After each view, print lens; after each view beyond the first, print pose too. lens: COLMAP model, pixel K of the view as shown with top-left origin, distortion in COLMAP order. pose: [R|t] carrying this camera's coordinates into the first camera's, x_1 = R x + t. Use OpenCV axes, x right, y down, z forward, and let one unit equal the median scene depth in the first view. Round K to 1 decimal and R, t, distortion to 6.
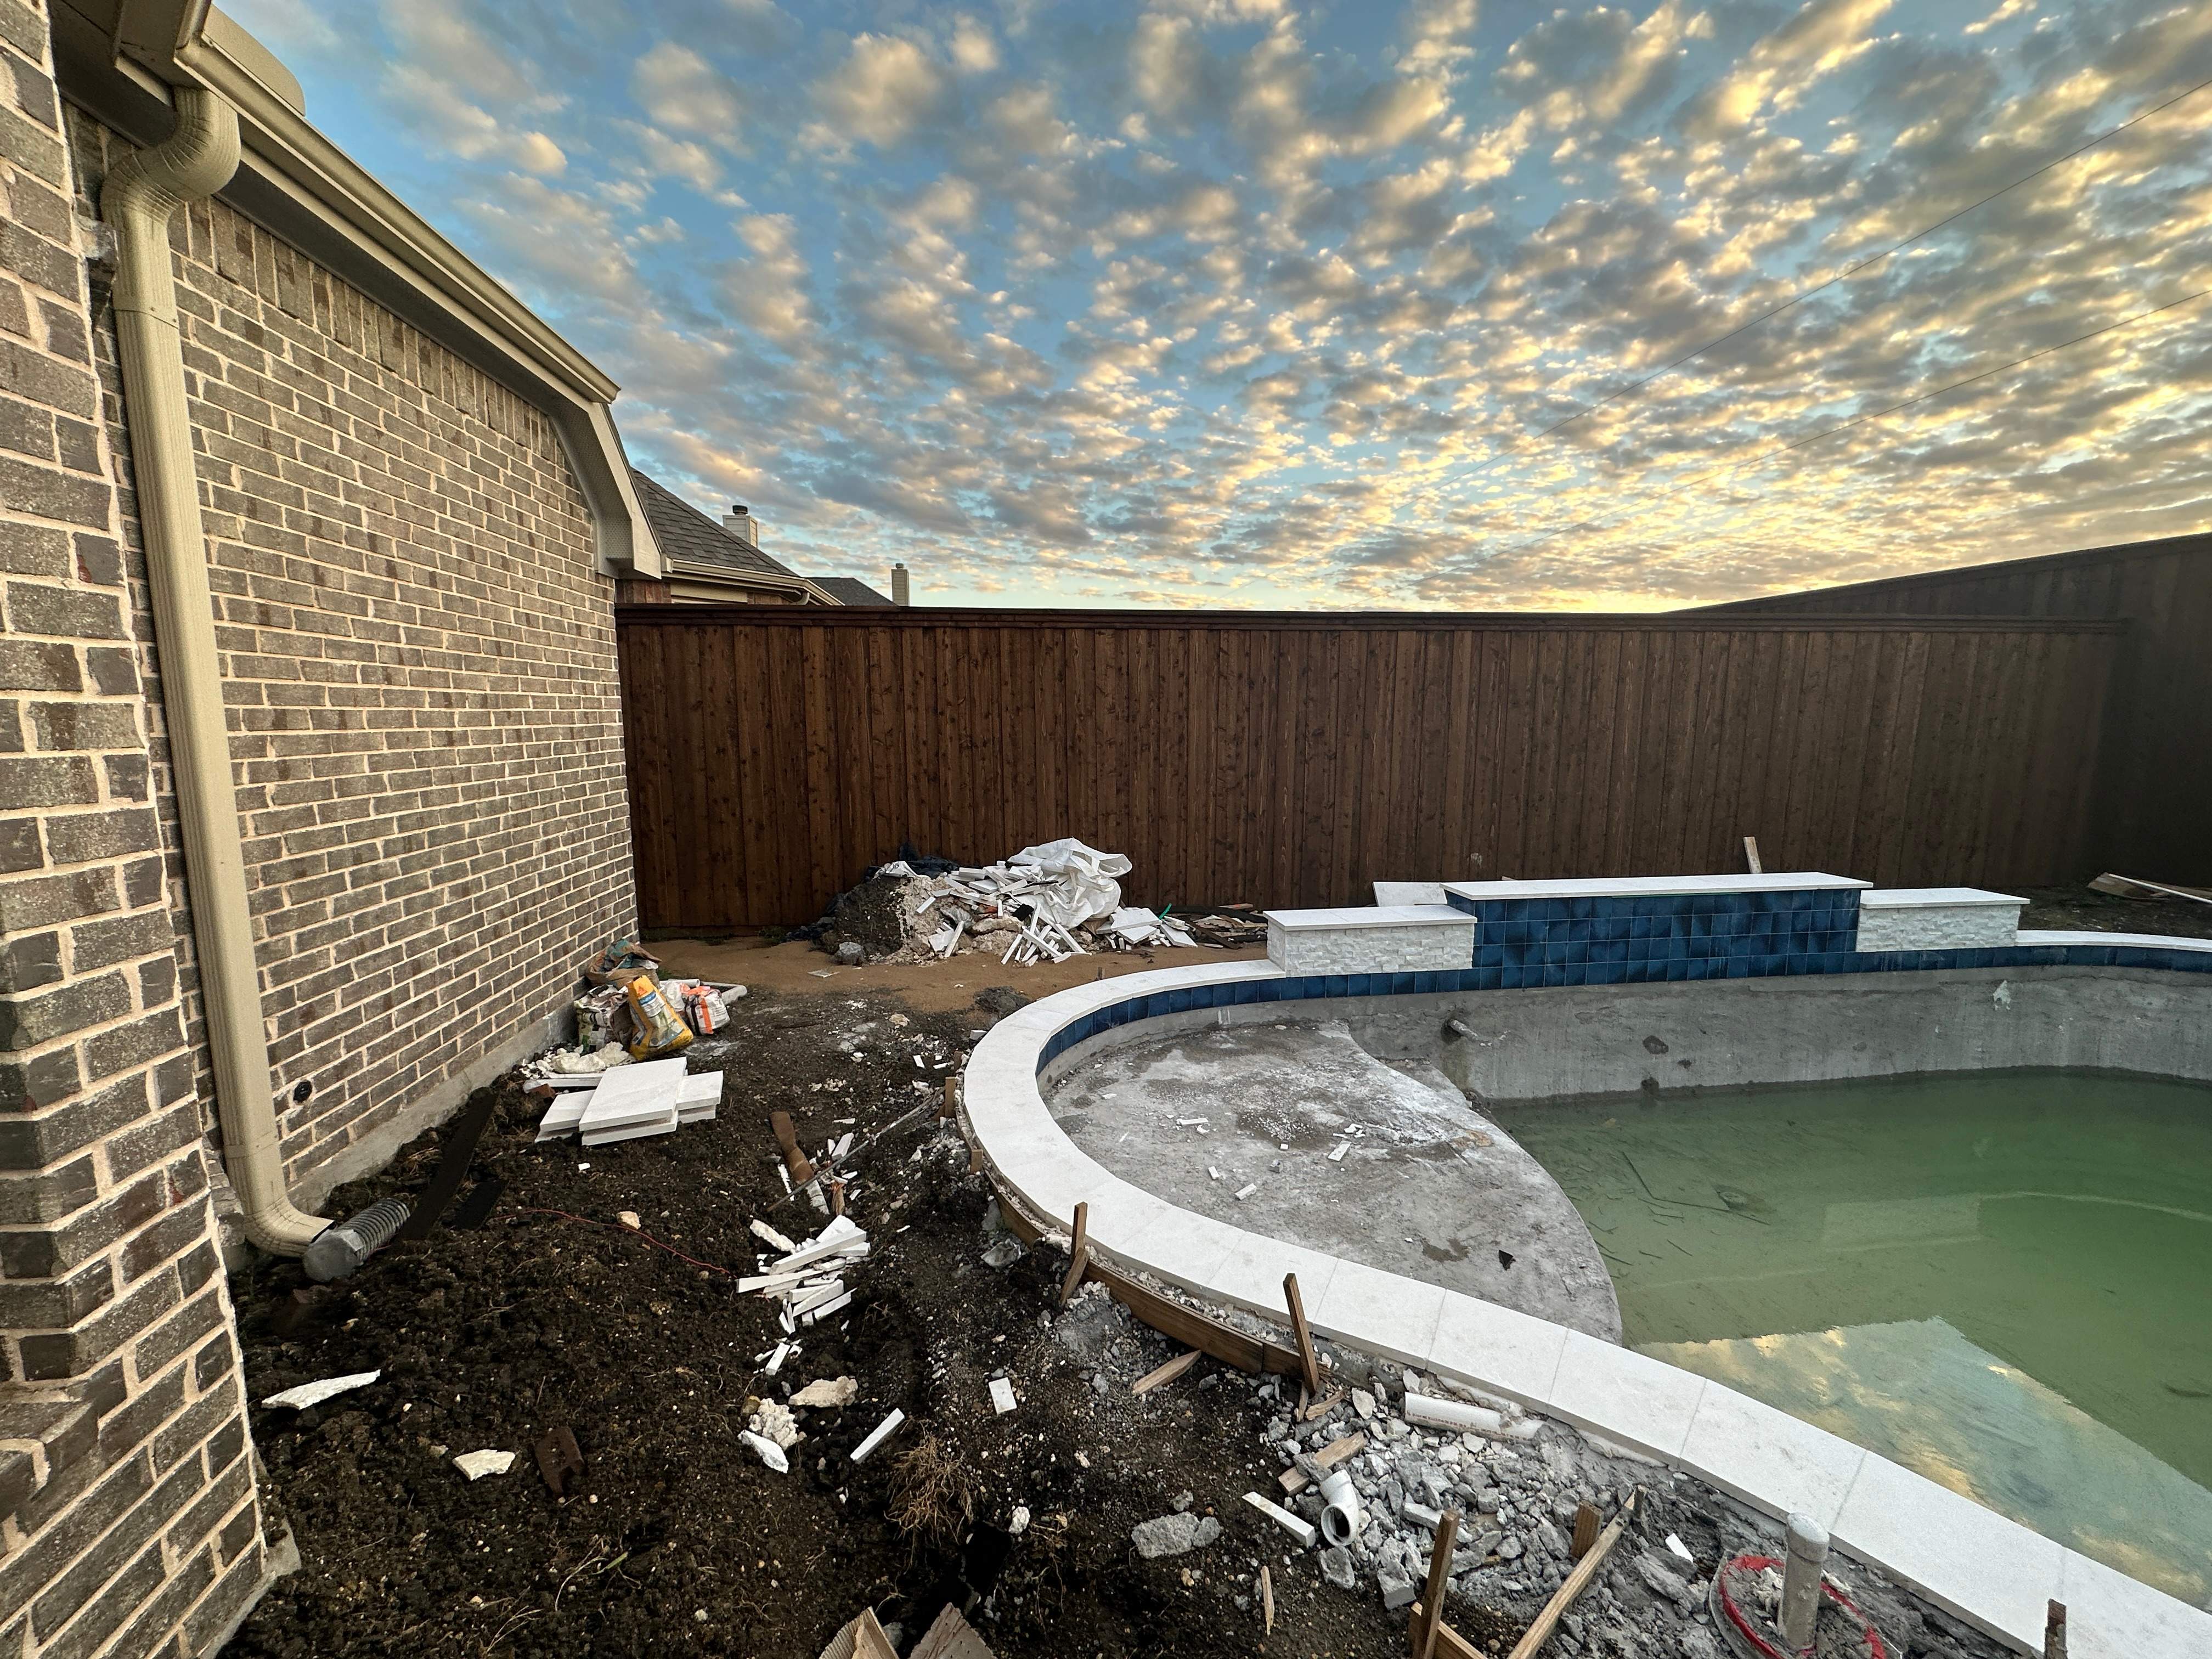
lens RADIAL K [[876.4, 0, 1101.1], [0, 876.4, 831.9], [0, 0, 1]] dist [-0.005916, 0.000511]
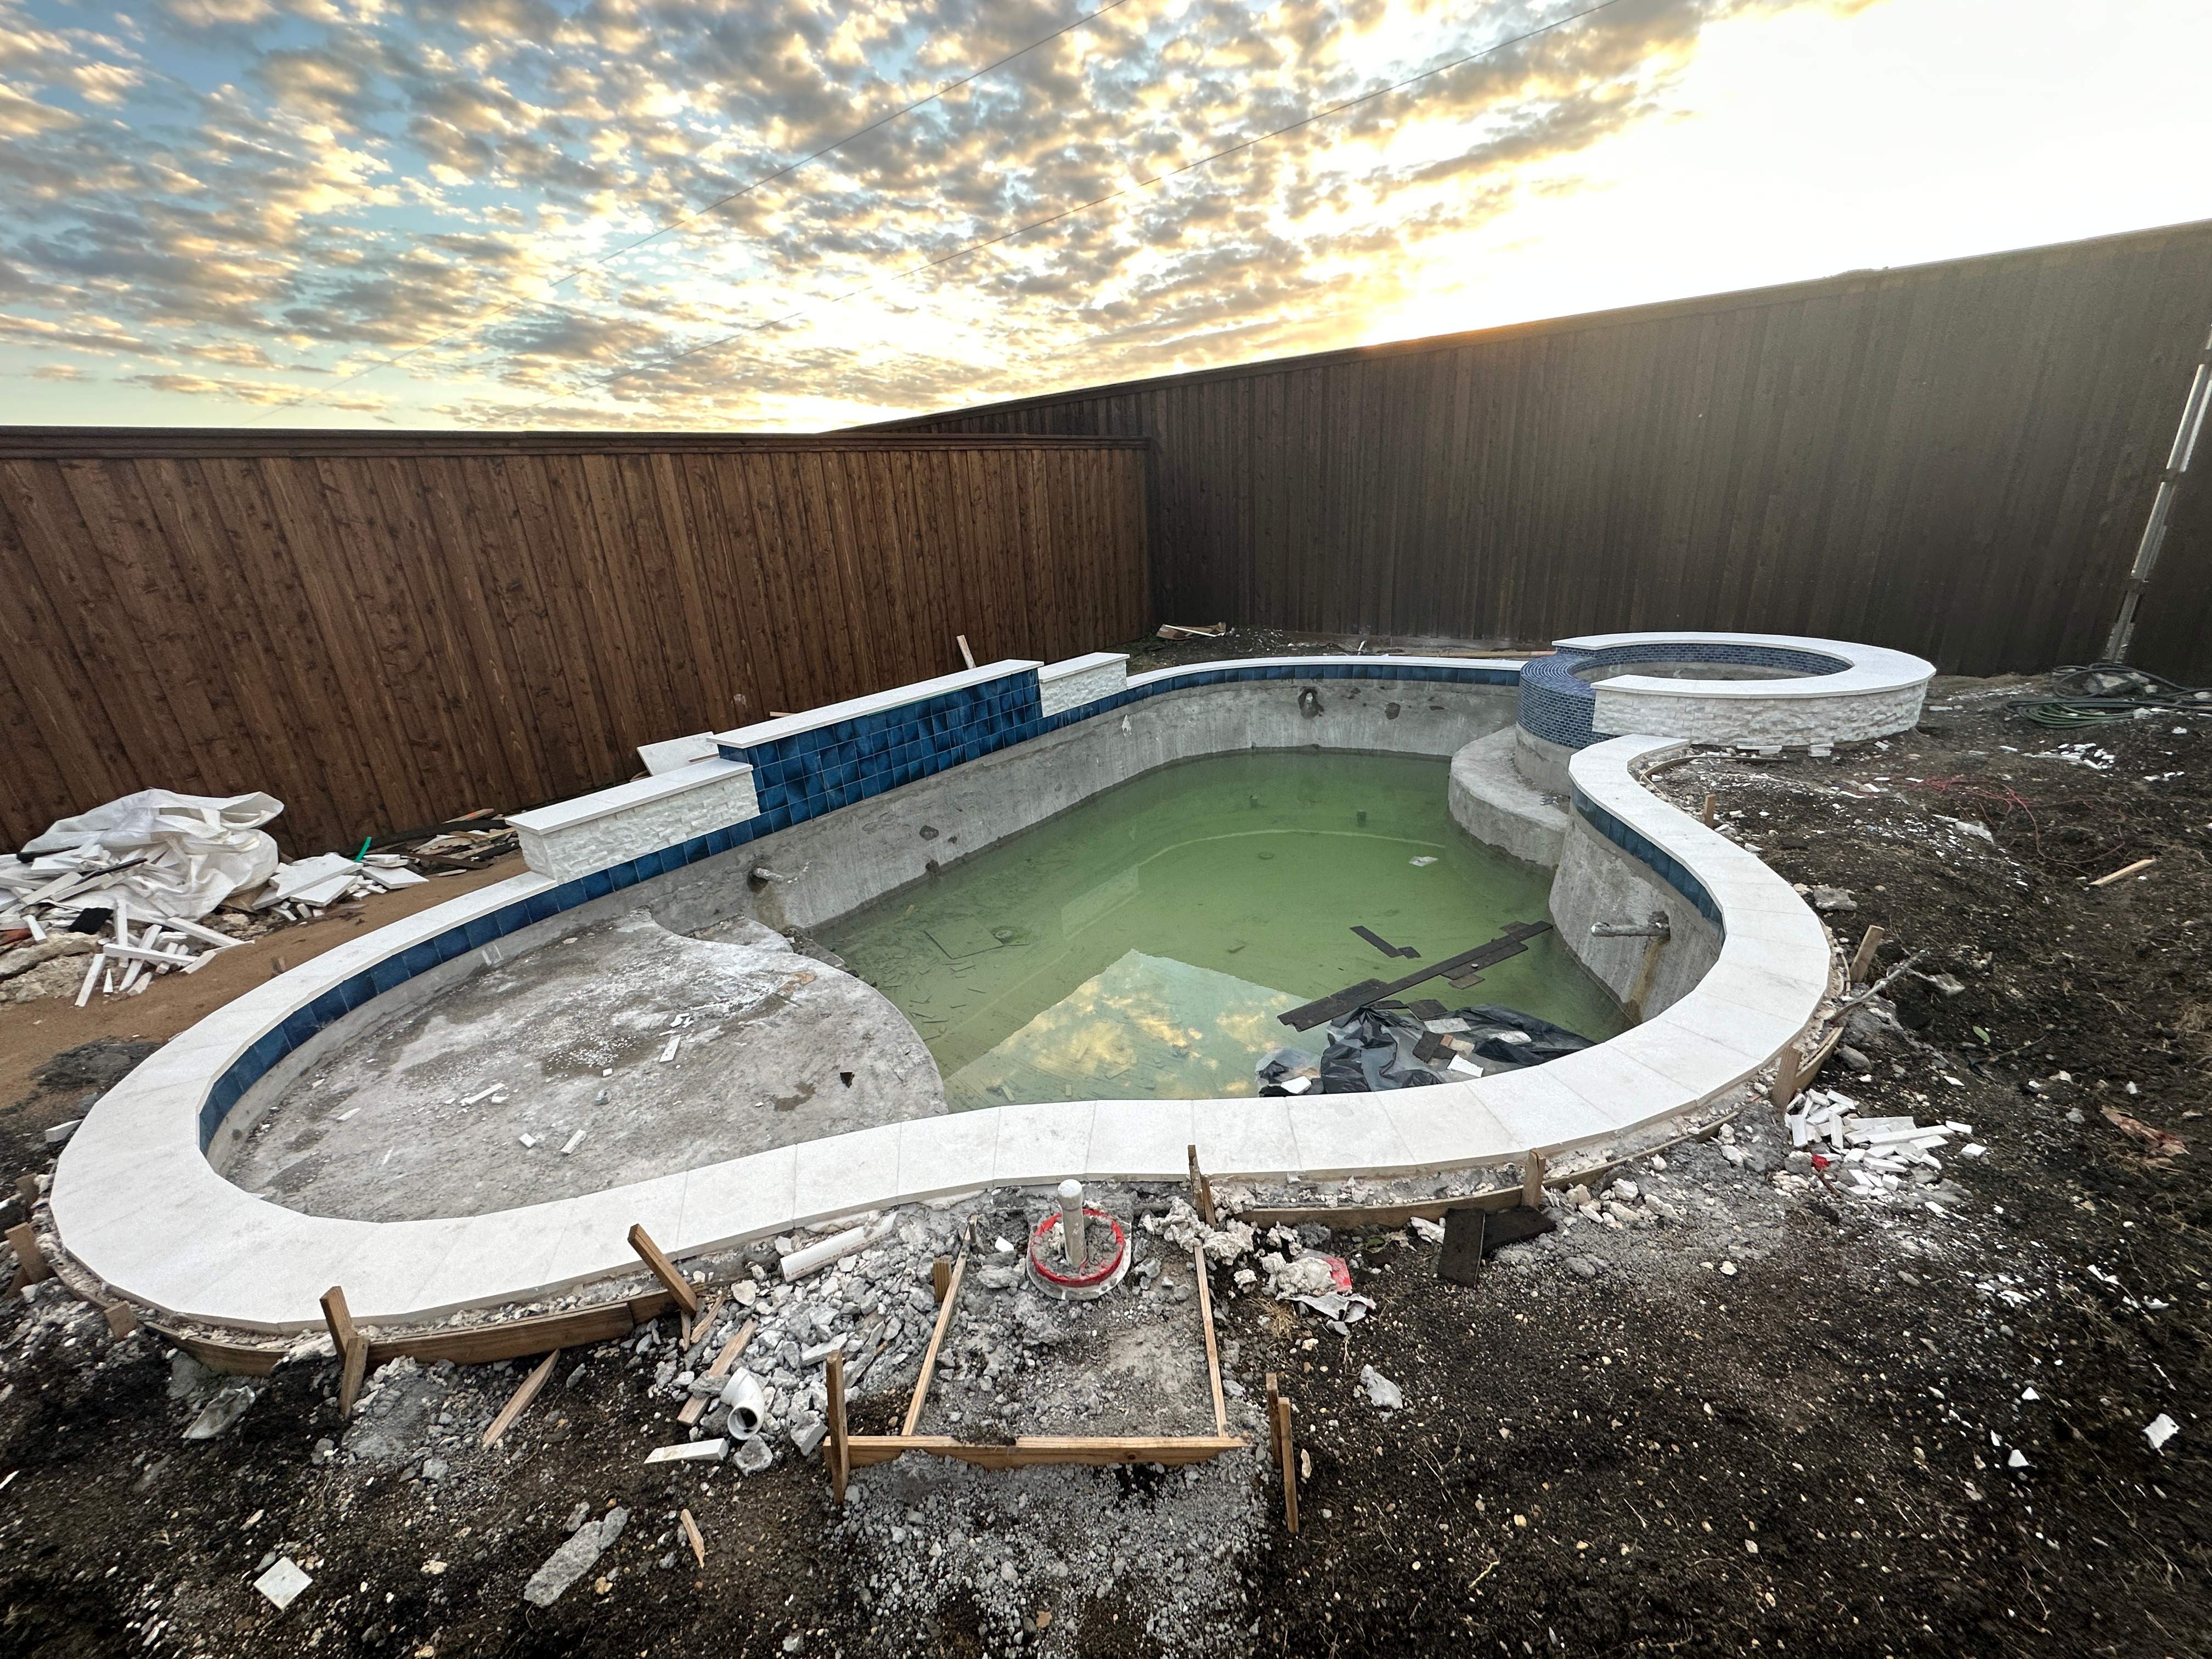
lens RADIAL K [[876.4, 0, 1108.2], [0, 876.4, 826.2], [0, 0, 1]] dist [-0.005916, 0.000511]
pose [[0.691970, -0.291105, 0.660633, 0.032469], [0.158909, 0.954071, 0.253960, -0.023500], [-0.704220, -0.070752, 0.706448, 0.007885]]
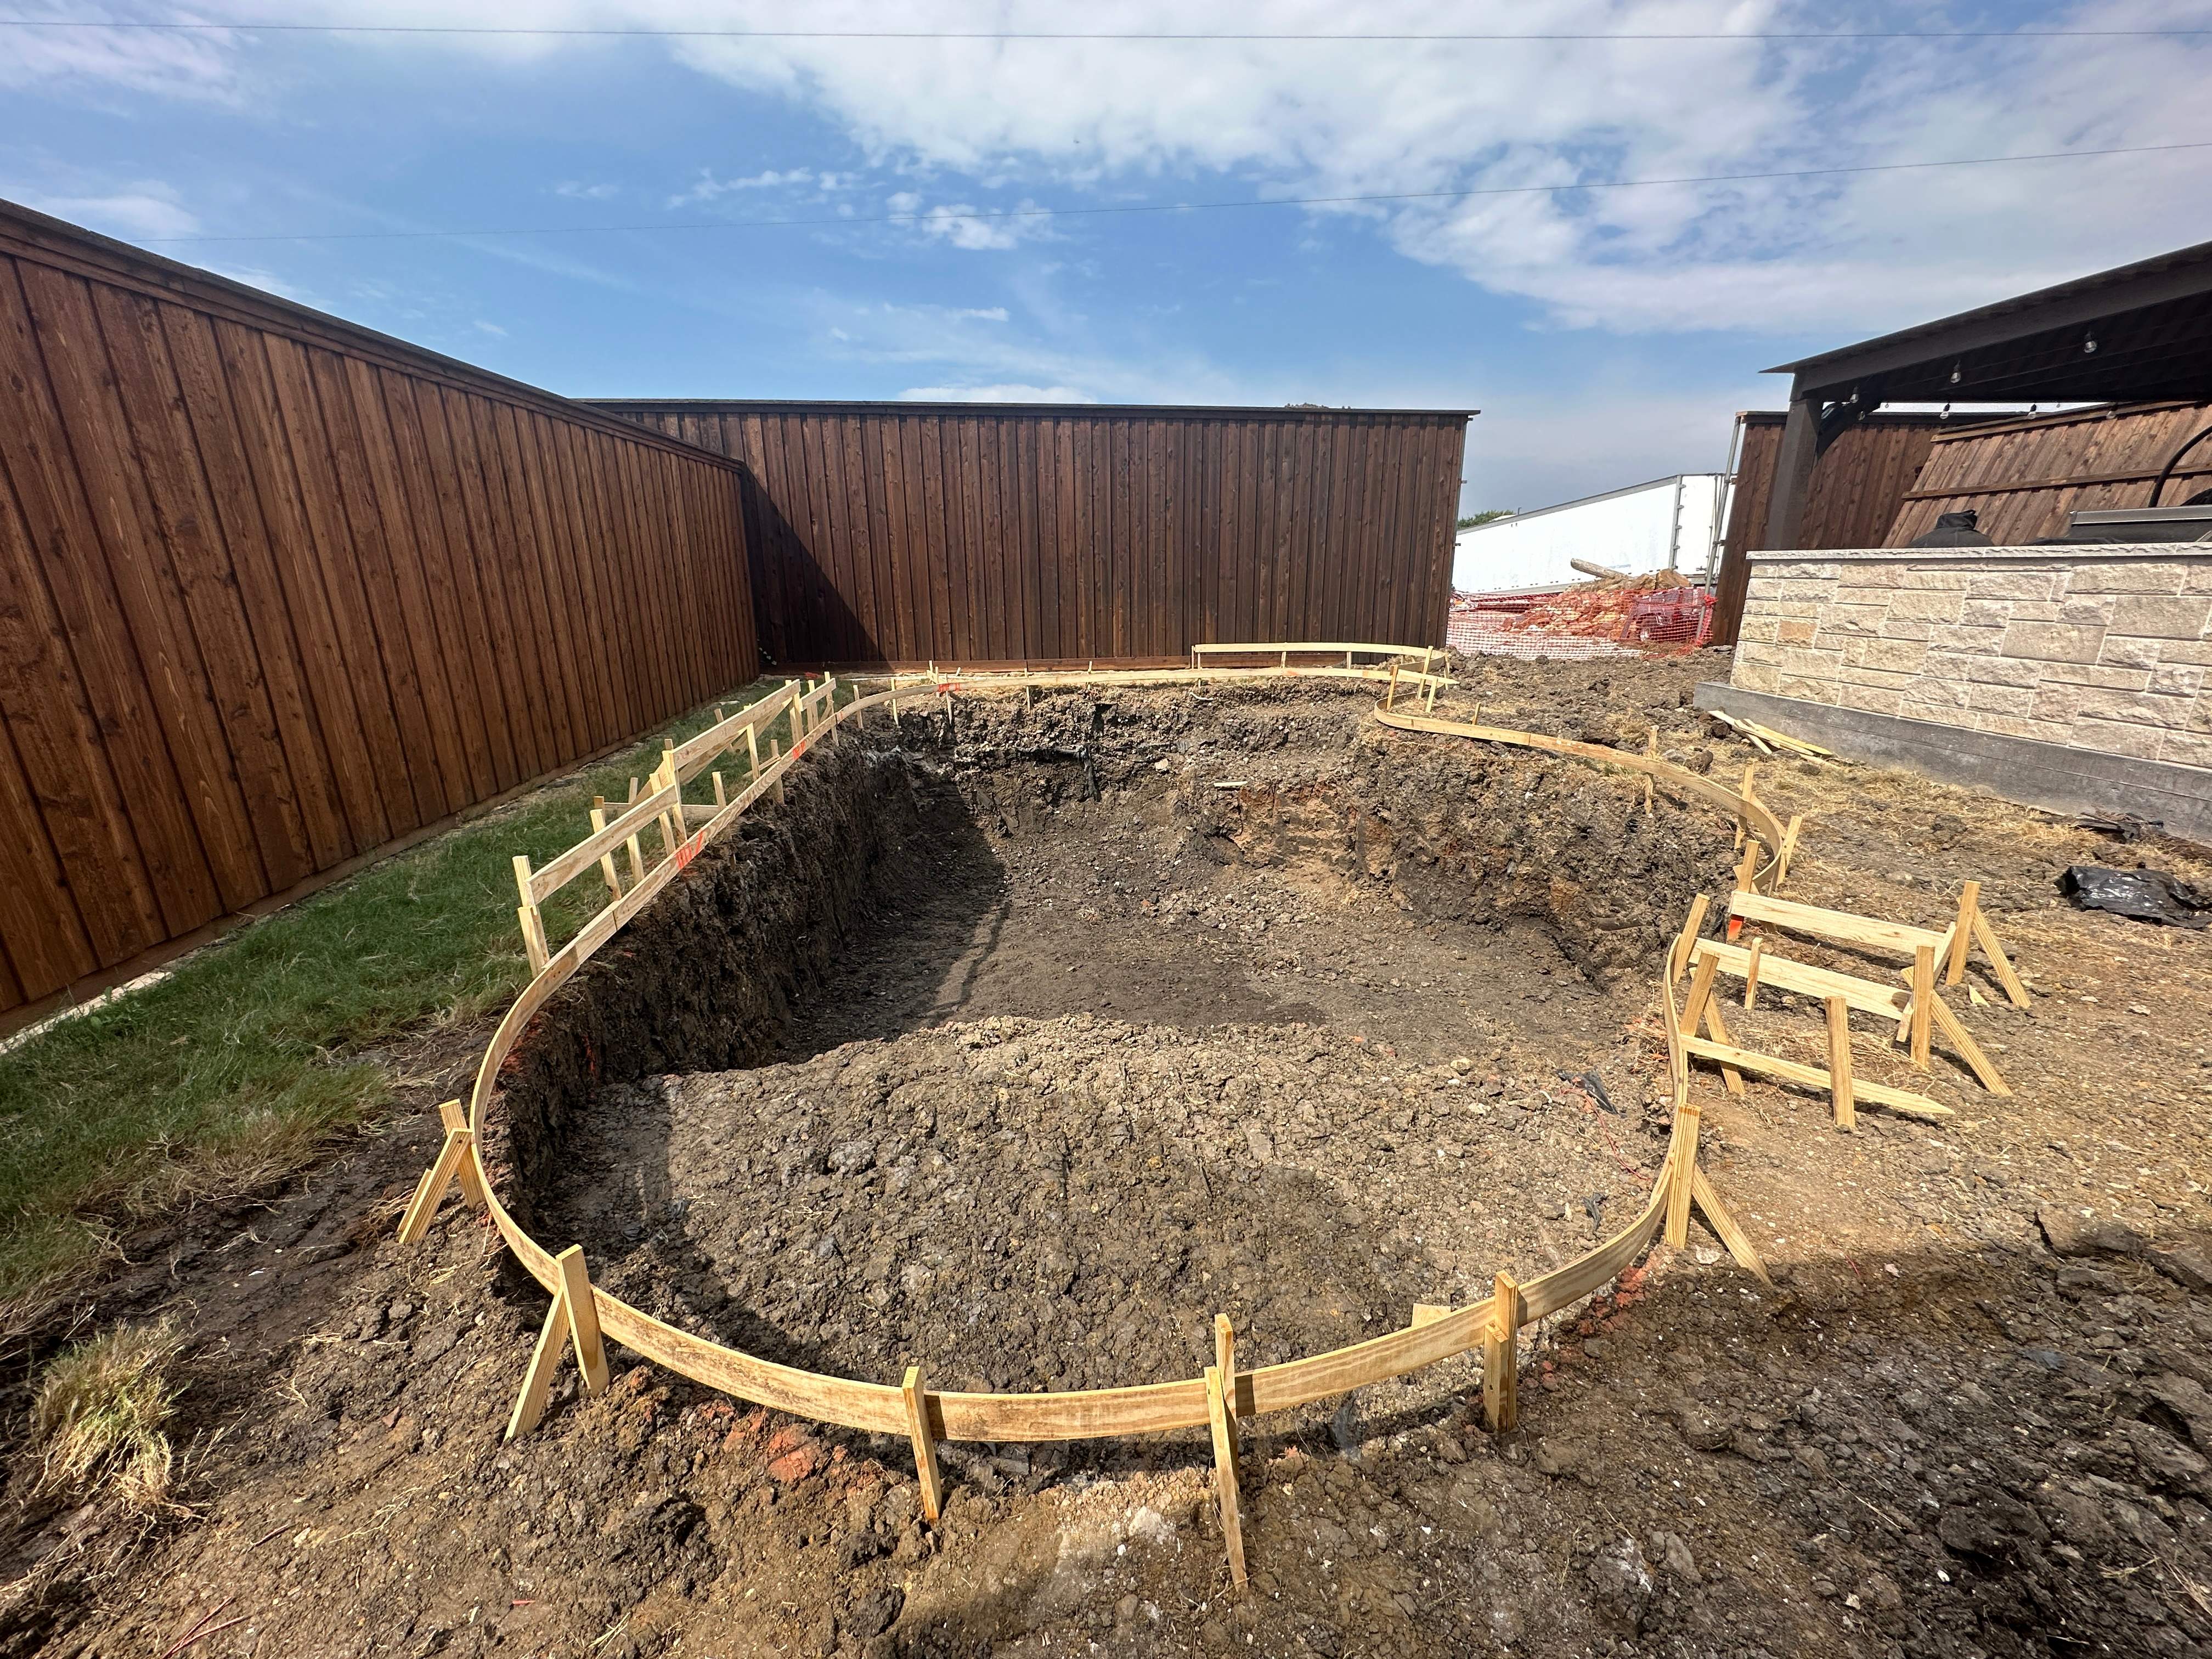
lens RADIAL K [[876.4, 0, 1096.4], [0, 876.4, 832.2], [0, 0, 1]] dist [-0.005916, 0.000511]
pose [[0.023809, -0.291936, 0.956141, -0.309331], [0.148419, 0.946846, 0.285402, -0.024010], [-0.988638, 0.135115, 0.065873, 0.651134]]
